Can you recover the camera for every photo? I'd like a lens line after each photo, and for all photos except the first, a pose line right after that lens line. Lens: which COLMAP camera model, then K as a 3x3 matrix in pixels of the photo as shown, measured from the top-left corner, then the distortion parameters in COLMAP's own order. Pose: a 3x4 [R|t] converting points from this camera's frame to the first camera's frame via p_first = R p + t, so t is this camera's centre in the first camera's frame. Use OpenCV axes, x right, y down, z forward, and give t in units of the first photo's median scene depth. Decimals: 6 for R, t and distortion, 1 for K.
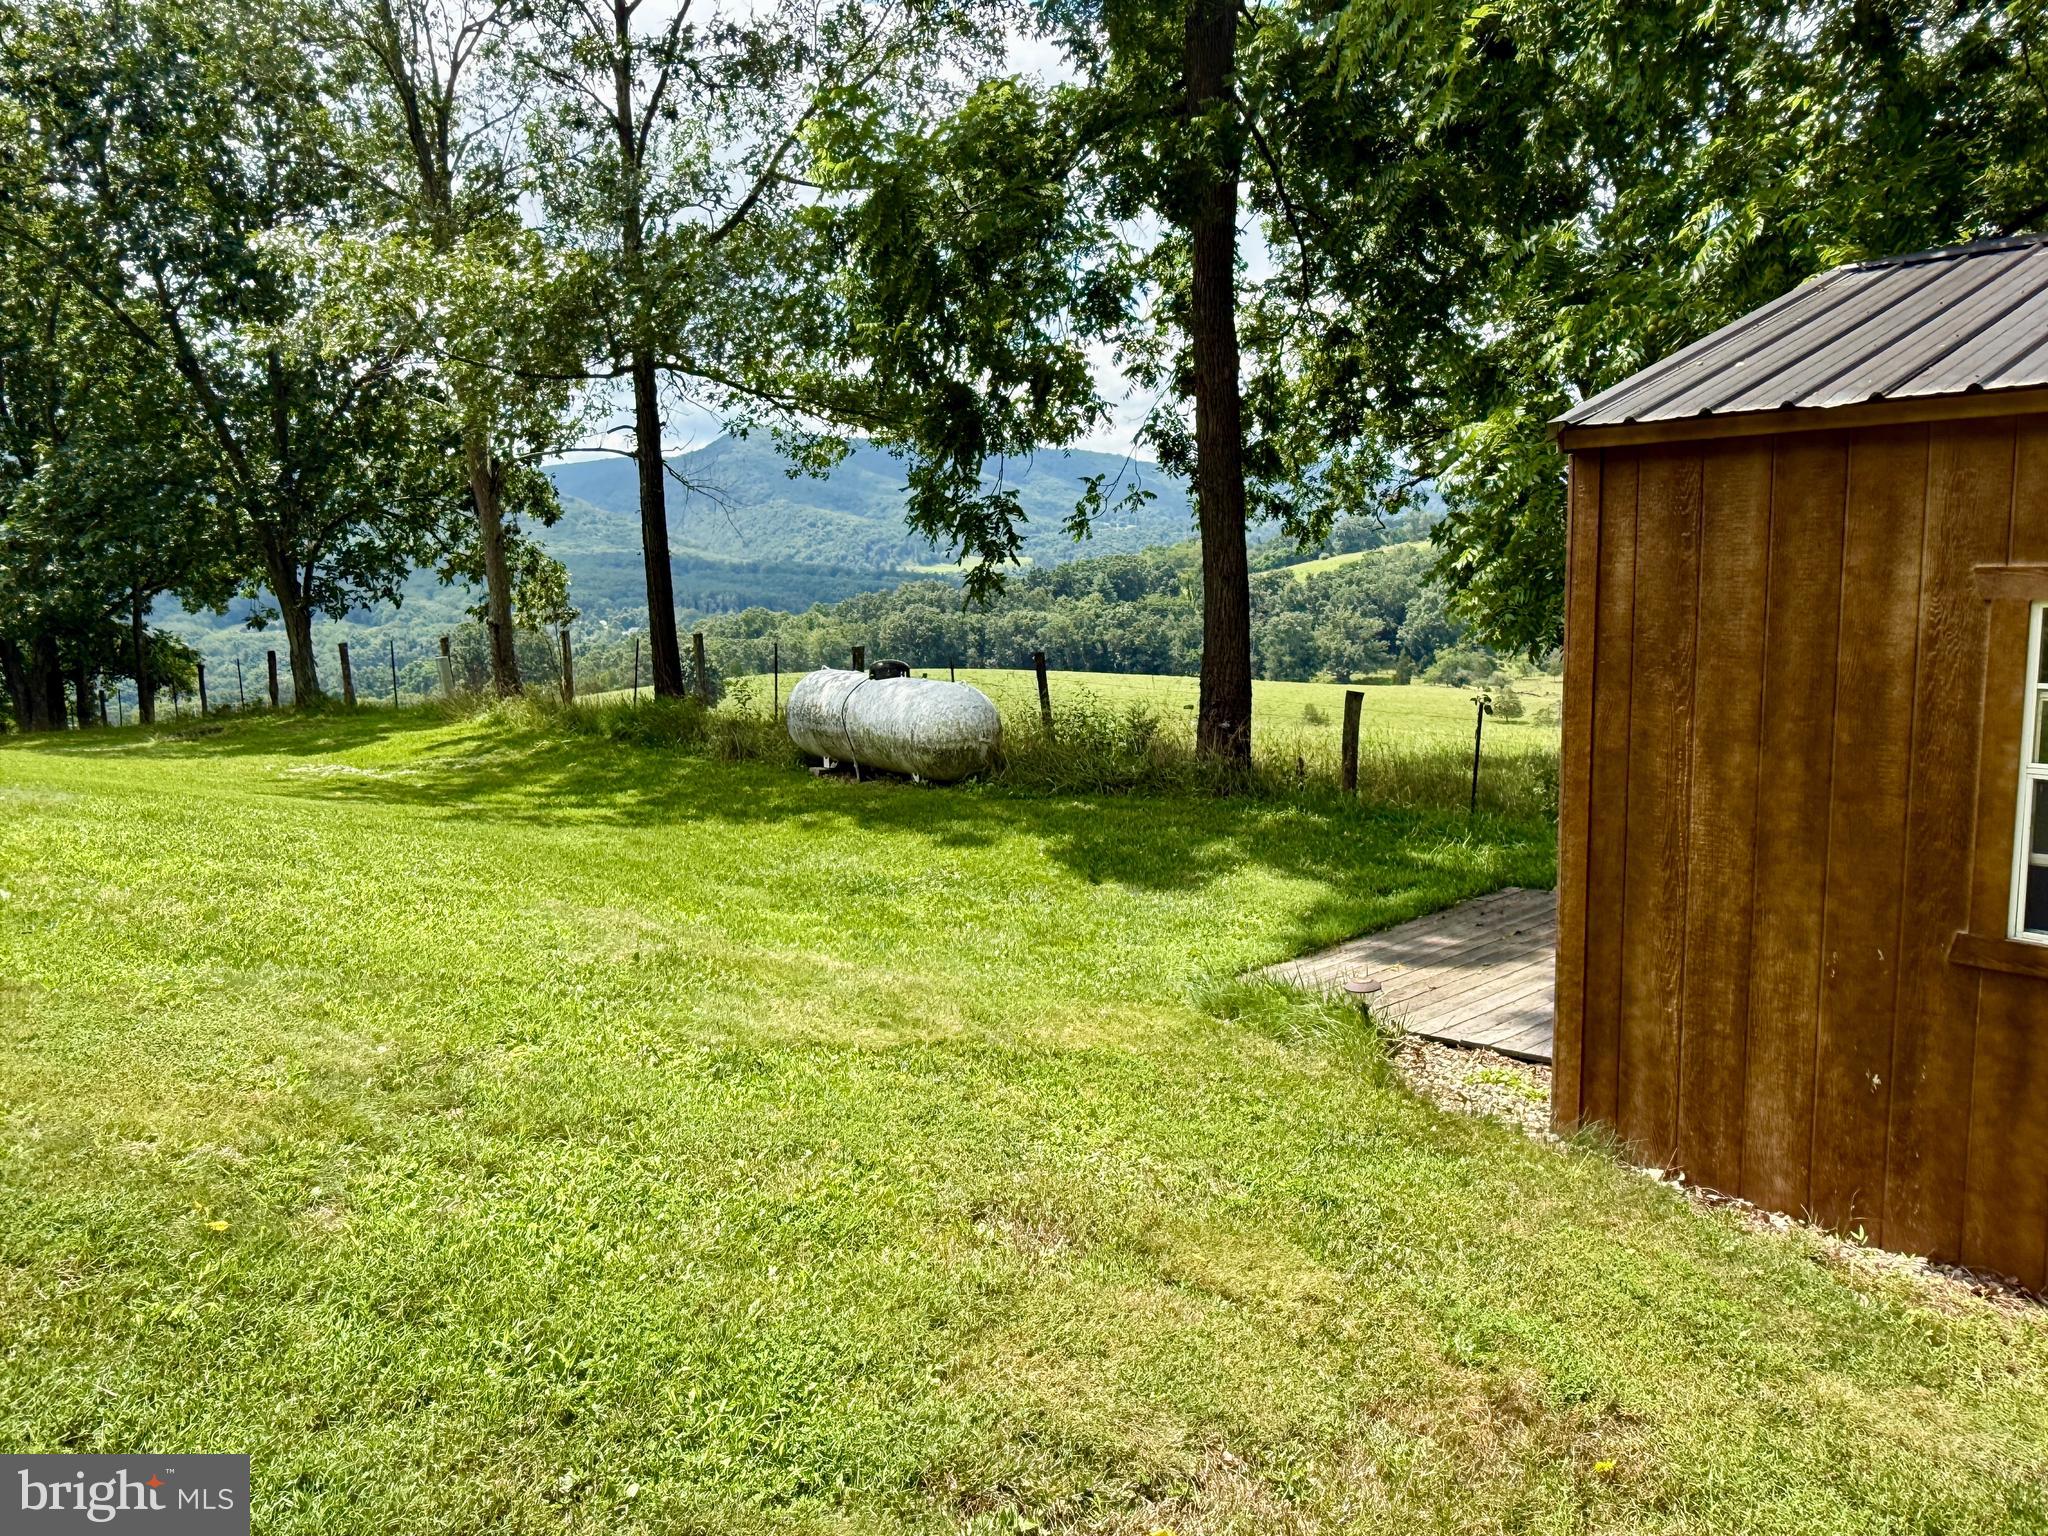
lens RADIAL K [[1453.5, 0, 1032.9], [0, 1453.5, 753.3], [0, 0, 1]] dist [0.009849, -0.000457]
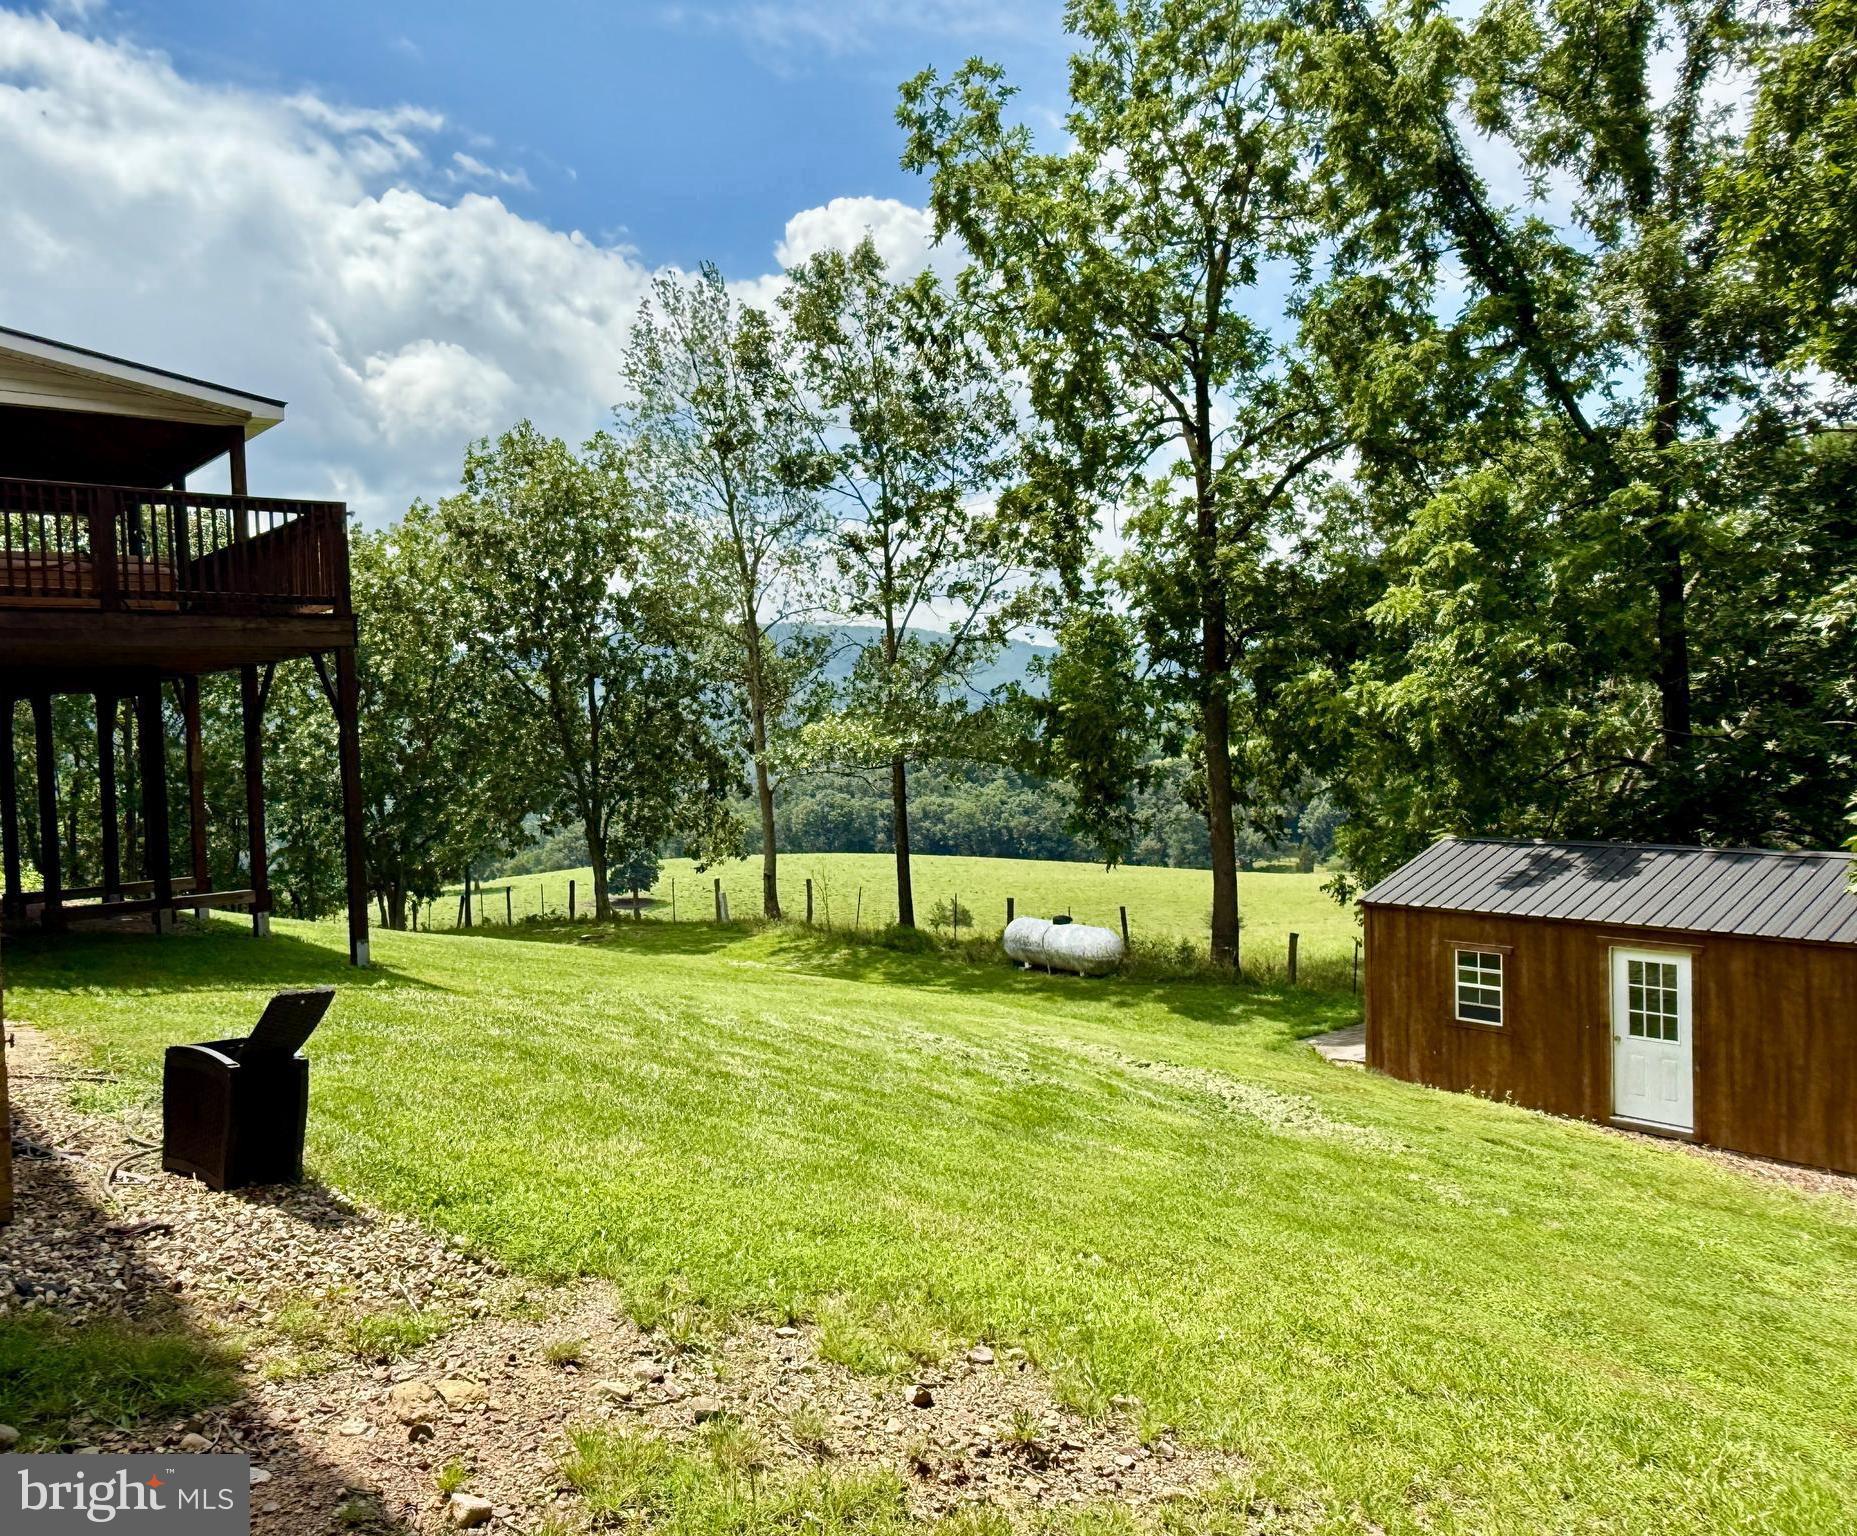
lens RADIAL K [[1470.6, 0, 818.2], [0, 1470.6, 768.0], [0, 0, 1]] dist [-0.011932, -0.015175]
pose [[0.997486, 0.004864, -0.070692, -0.532583], [-0.012711, 0.993742, -0.110977, -0.064101], [0.069710, 0.111597, 0.991306, -1.973628]]
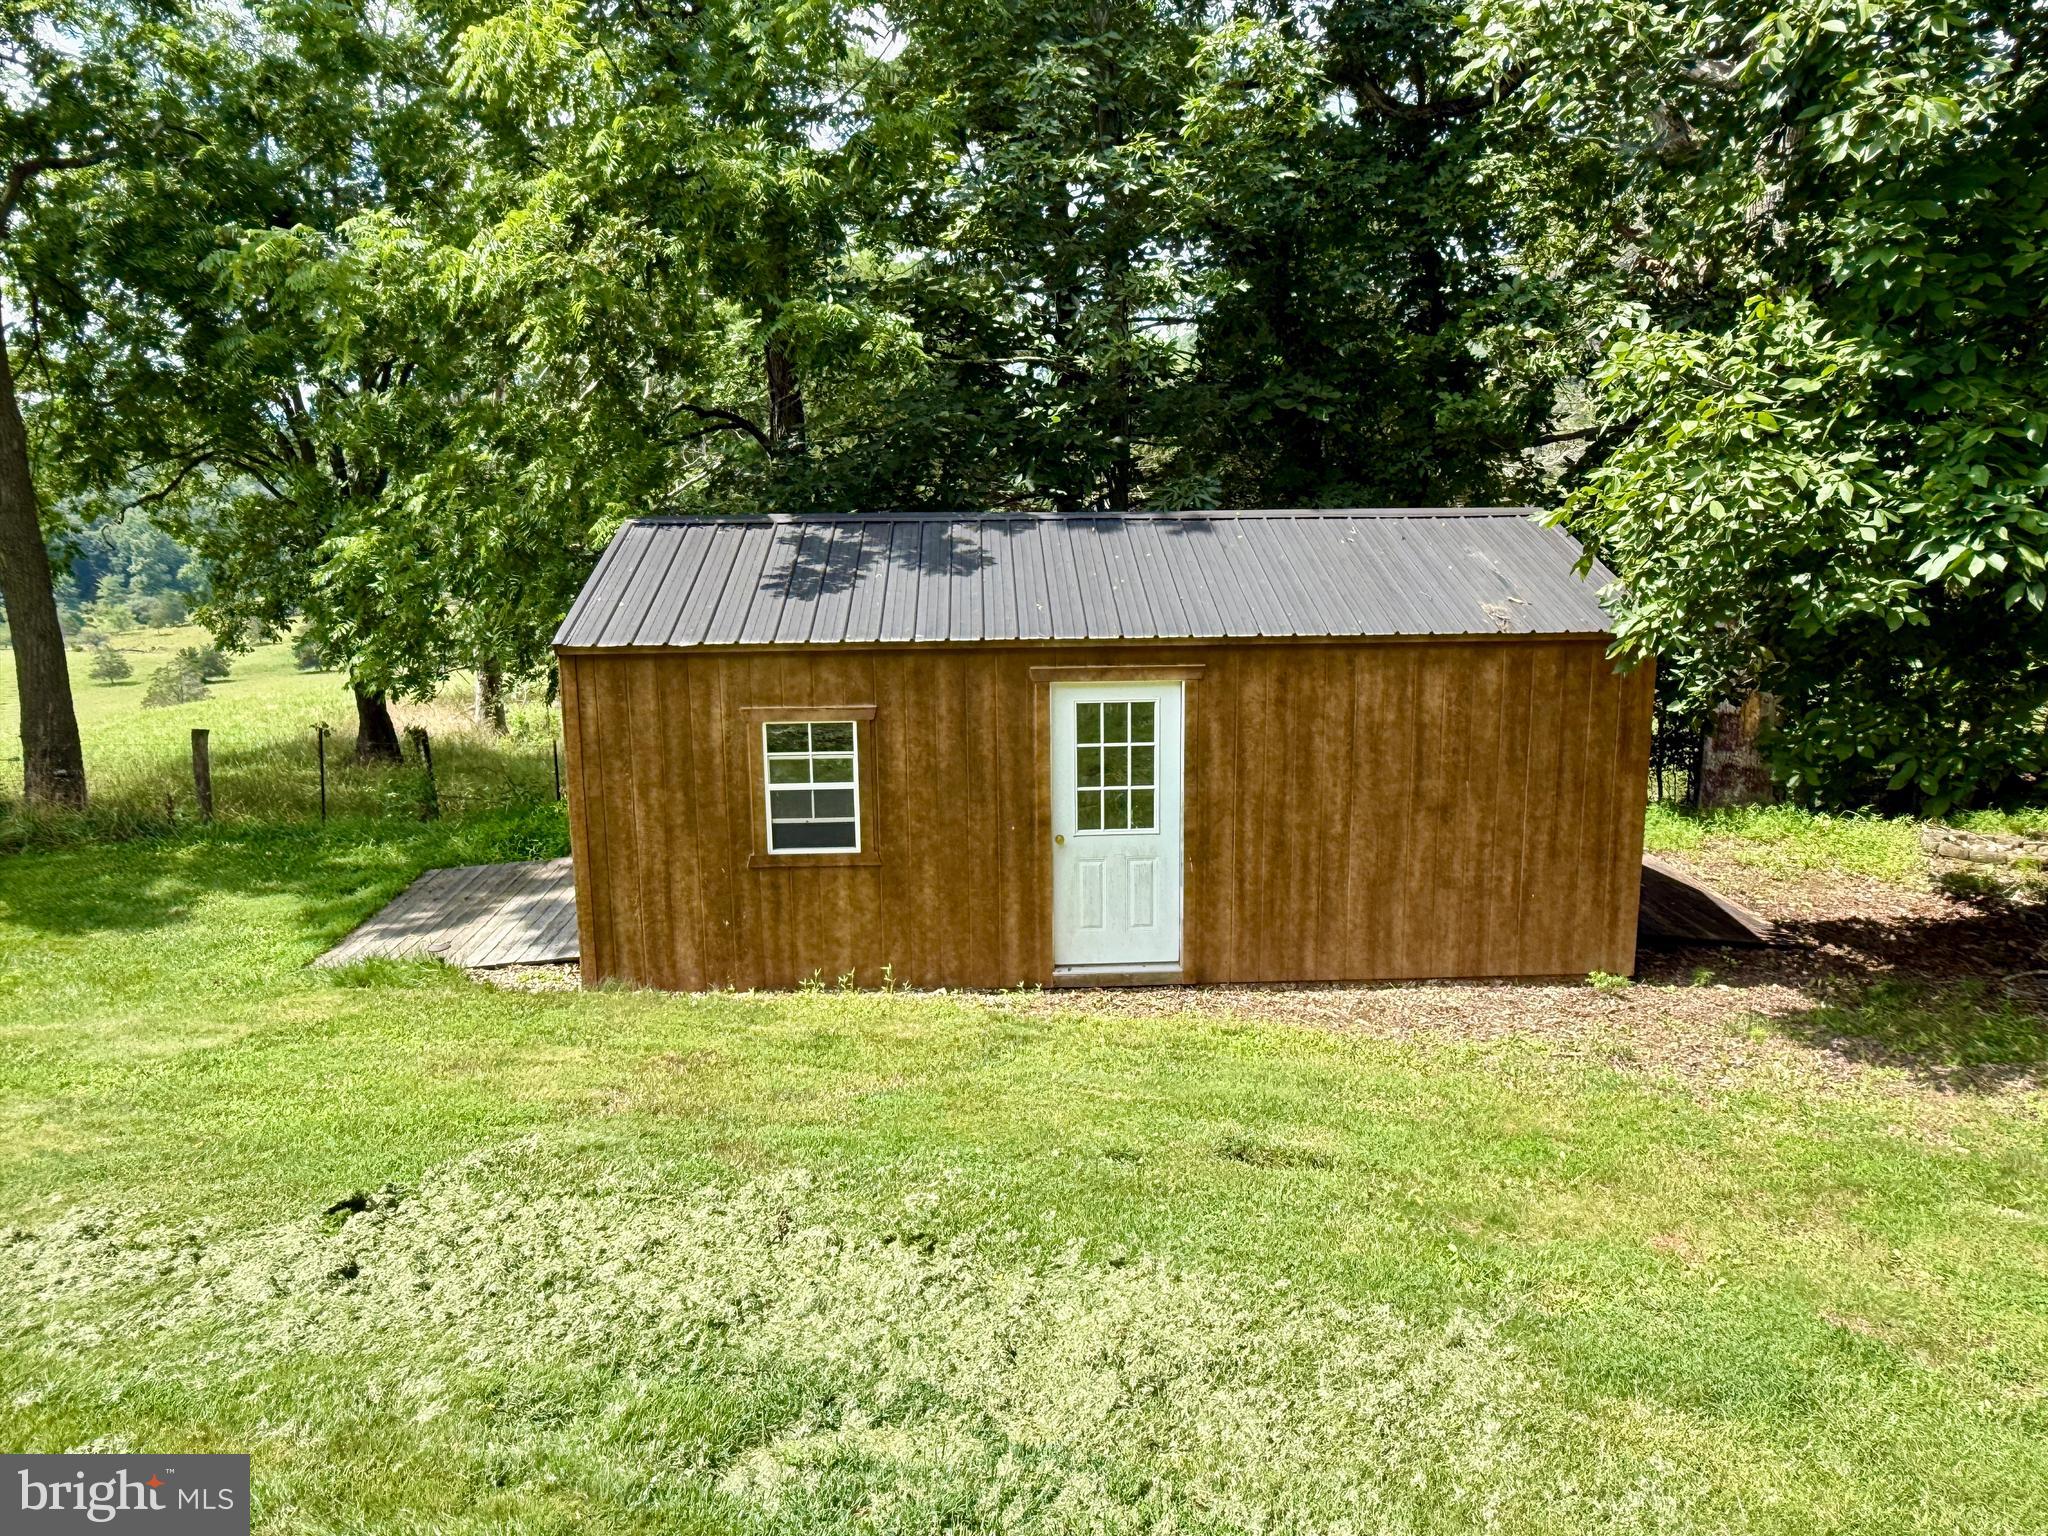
lens RADIAL K [[1453.5, 0, 1033.9], [0, 1453.5, 772.3], [0, 0, 1]] dist [0.009849, -0.000457]
pose [[0.629416, -0.146497, 0.763135, -0.458085], [0.103614, 0.989121, 0.104420, -0.111032], [-0.770130, 0.013348, 0.637748, -0.465316]]
